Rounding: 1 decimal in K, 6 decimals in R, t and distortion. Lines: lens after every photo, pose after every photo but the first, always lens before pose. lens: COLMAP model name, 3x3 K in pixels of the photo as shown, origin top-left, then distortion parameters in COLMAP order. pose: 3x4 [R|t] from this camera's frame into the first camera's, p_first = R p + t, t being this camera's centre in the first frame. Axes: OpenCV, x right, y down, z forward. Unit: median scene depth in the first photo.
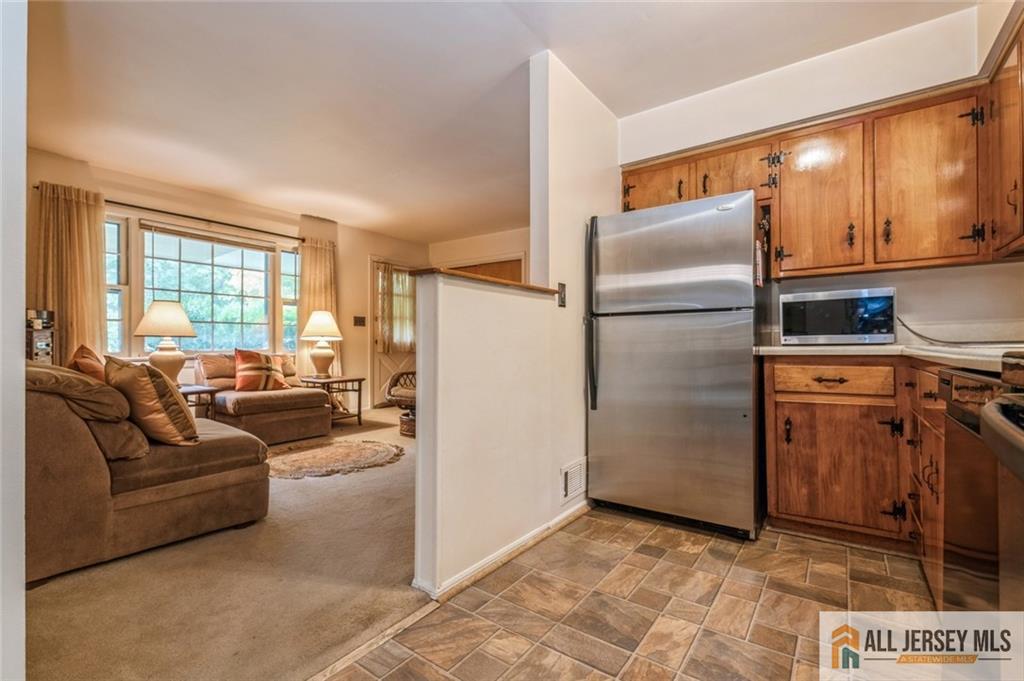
lens RADIAL K [[459.0, 0, 507.6], [0, 459.0, 341.1], [0, 0, 1]] dist [0.004494, -0.000599]
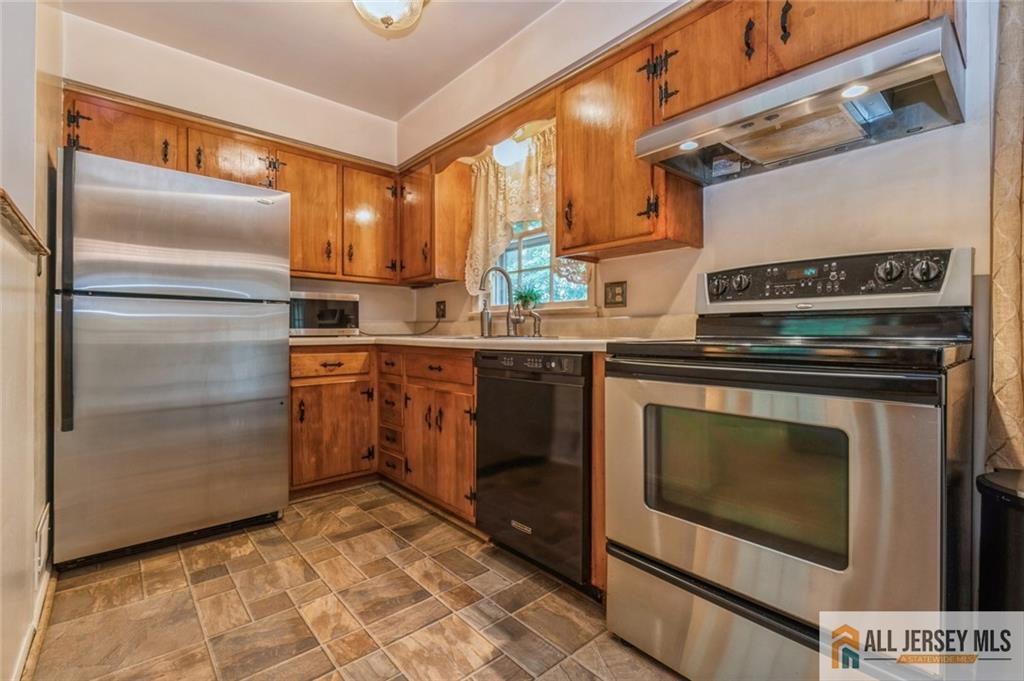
lens RADIAL K [[459.0, 0, 510.2], [0, 459.0, 332.9], [0, 0, 1]] dist [0.004494, -0.000599]
pose [[0.213504, 0.008499, 0.976905, -0.252464], [-0.013429, 0.999893, -0.005764, -0.000641], [-0.976850, -0.011888, 0.213596, 0.158829]]
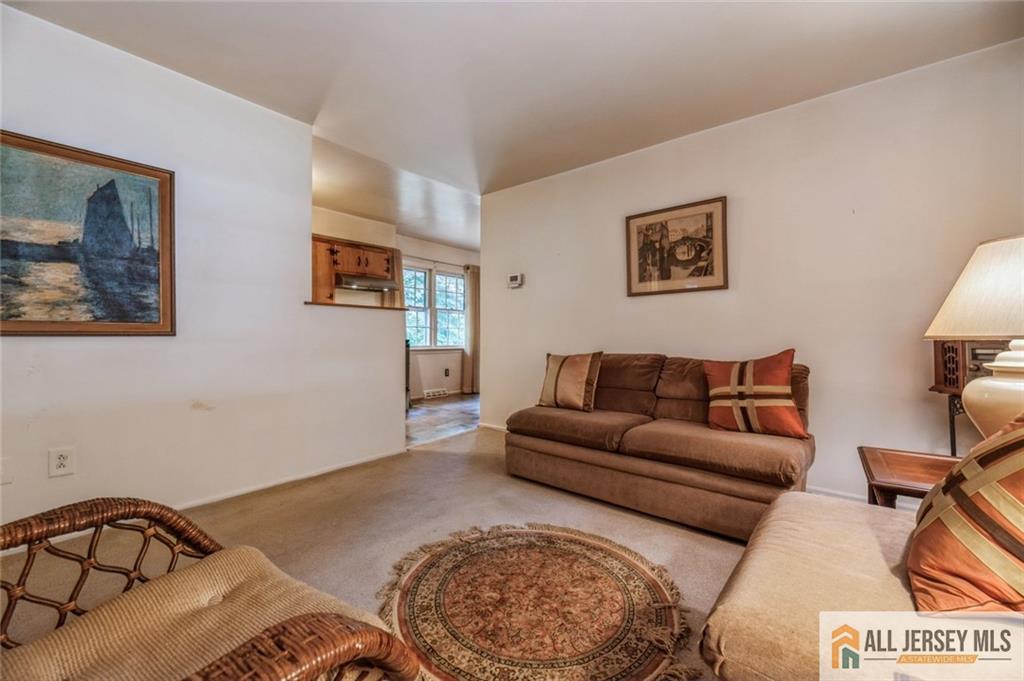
lens RADIAL K [[413.2, 0, 504.3], [0, 413.2, 336.0], [0, 0, 1]] dist [-0.003801, -0.000977]
pose [[-0.998157, -0.003990, 0.060546, -0.407063], [-0.004031, 0.999992, -0.000544, -0.011146], [-0.060543, -0.000787, -0.998165, 1.529981]]
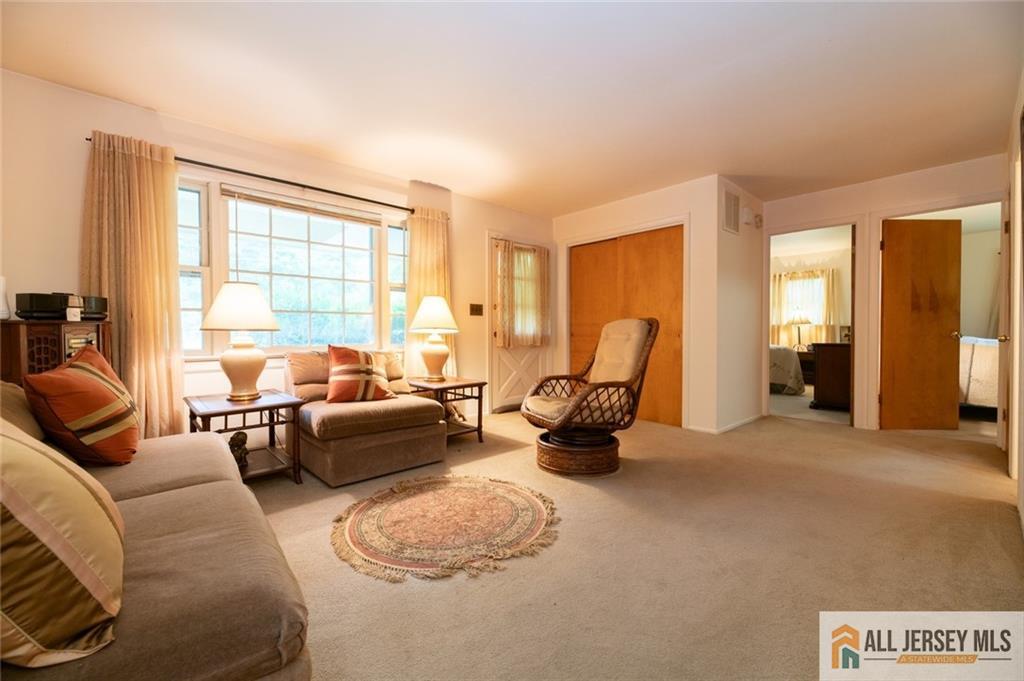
lens RADIAL K [[413.2, 0, 505.8], [0, 413.2, 337.9], [0, 0, 1]] dist [-0.003801, -0.000977]
pose [[0.977488, 0.001956, -0.210980, -0.196322], [0.001927, 0.999833, 0.018194, -0.009612], [0.210980, -0.018191, 0.977321, 0.485598]]
